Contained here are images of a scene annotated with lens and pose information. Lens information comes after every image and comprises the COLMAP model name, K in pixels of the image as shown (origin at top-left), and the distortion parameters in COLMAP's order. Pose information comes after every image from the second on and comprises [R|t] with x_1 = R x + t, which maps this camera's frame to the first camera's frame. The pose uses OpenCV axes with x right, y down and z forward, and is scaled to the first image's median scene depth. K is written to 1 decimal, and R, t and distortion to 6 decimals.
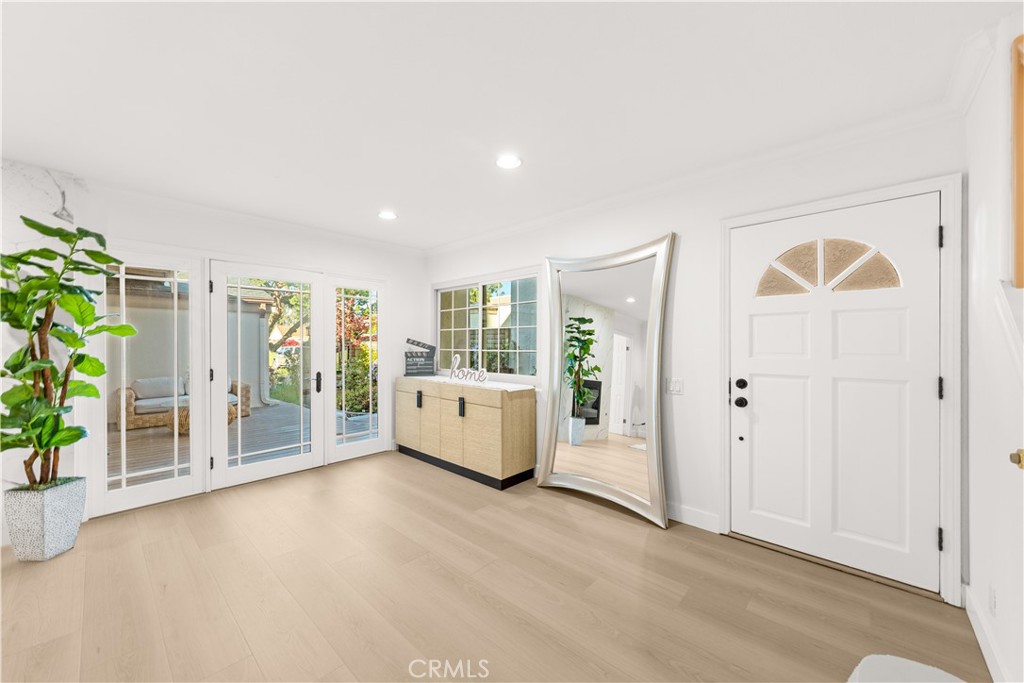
lens RADIAL K [[379.9, 0, 506.8], [0, 379.9, 343.9], [0, 0, 1]] dist [0.013185, -0.002019]
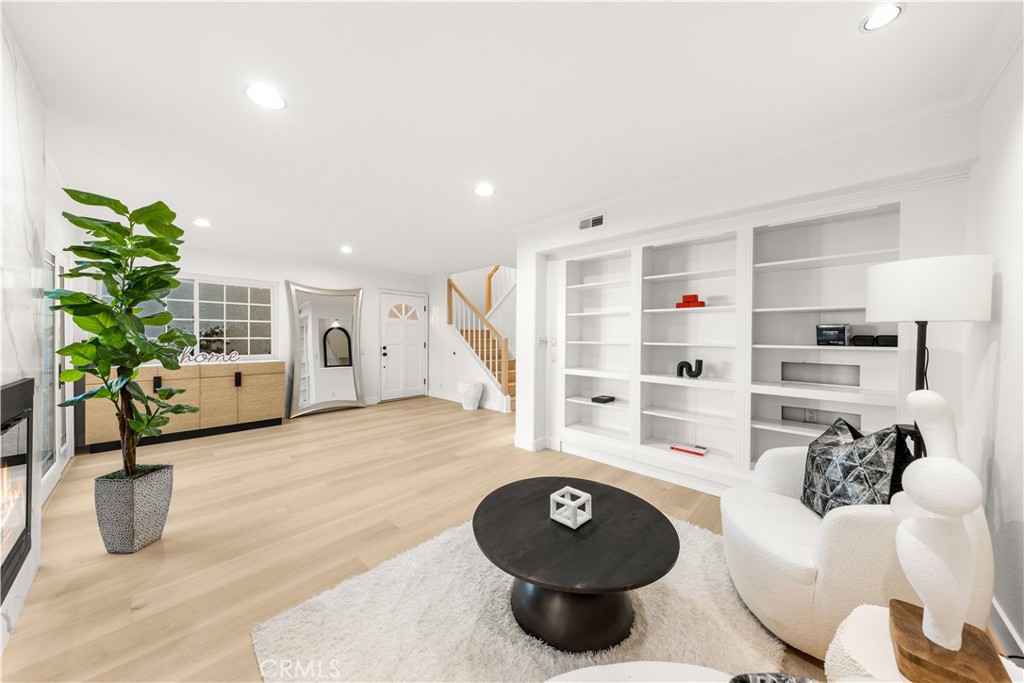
lens RADIAL K [[349.3, 0, 513.7], [0, 349.3, 339.7], [0, 0, 1]] dist [0.003437, -0.000066]
pose [[-0.002537, -0.006076, 0.999978, -1.356884], [-0.001048, 0.999981, 0.006074, 0.017089], [-0.999996, -0.001033, -0.002543, 0.028783]]
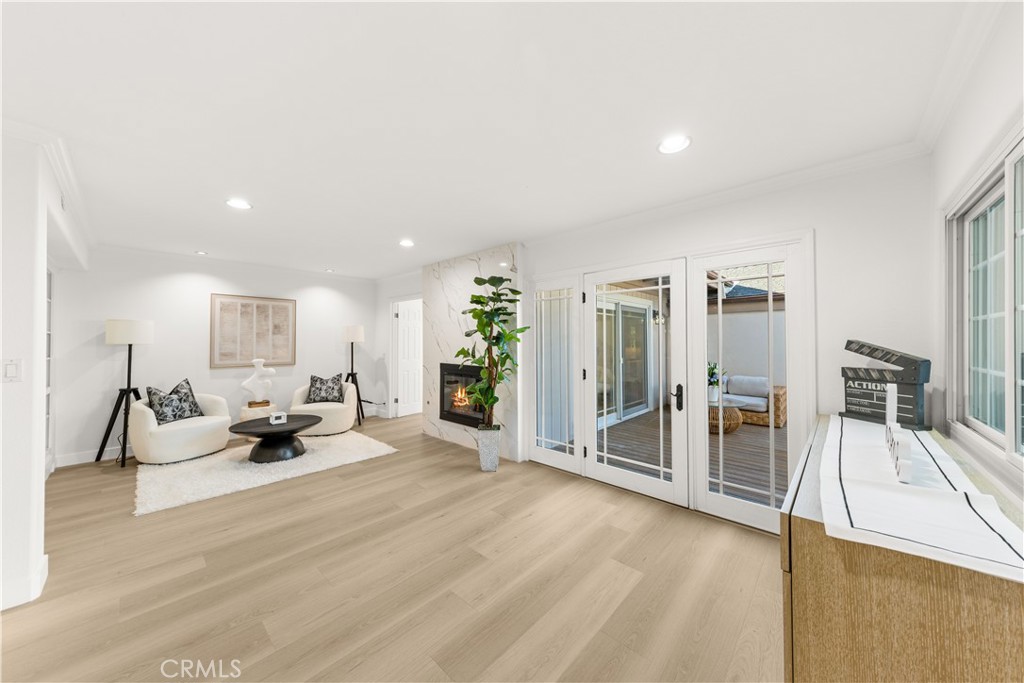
lens RADIAL K [[349.3, 0, 506.3], [0, 349.3, 336.2], [0, 0, 1]] dist [0.003437, -0.000066]
pose [[-0.000657, -0.015672, -0.999877, 0.250947], [-0.003684, 0.999870, -0.015669, -0.014405], [0.999993, 0.003673, -0.000715, 0.700041]]
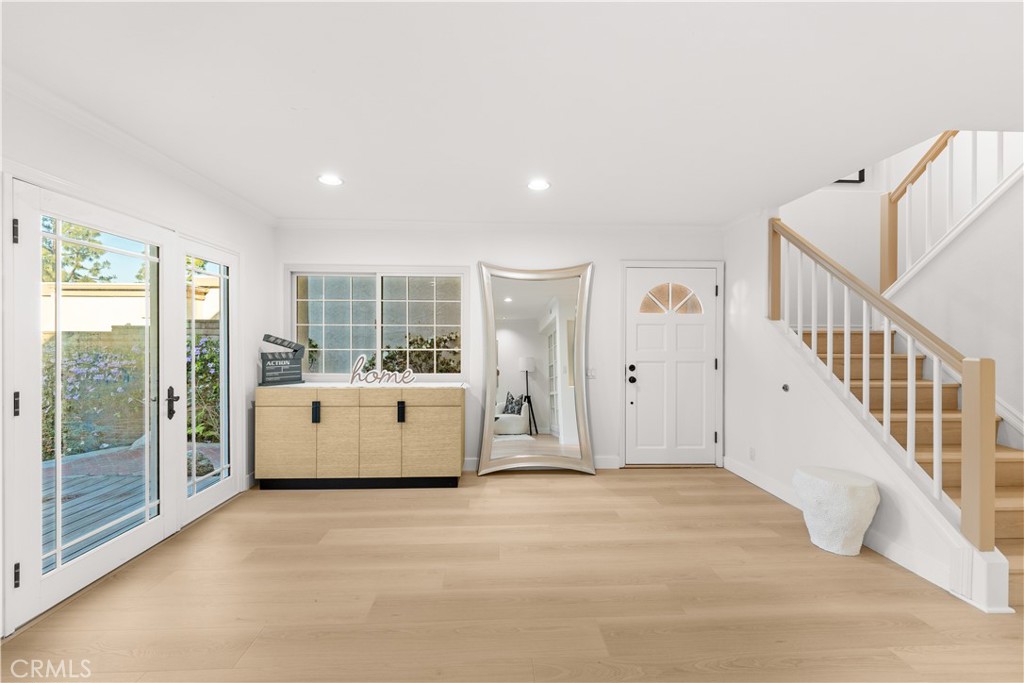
lens RADIAL K [[411.3, 0, 509.2], [0, 411.3, 342.3], [0, 0, 1]] dist [0.013644, -0.003392]
pose [[0.699057, -0.001025, 0.715066, -0.641718], [-0.001282, 0.999996, 0.002686, -0.003098], [-0.715065, -0.002794, 0.699052, 0.126854]]
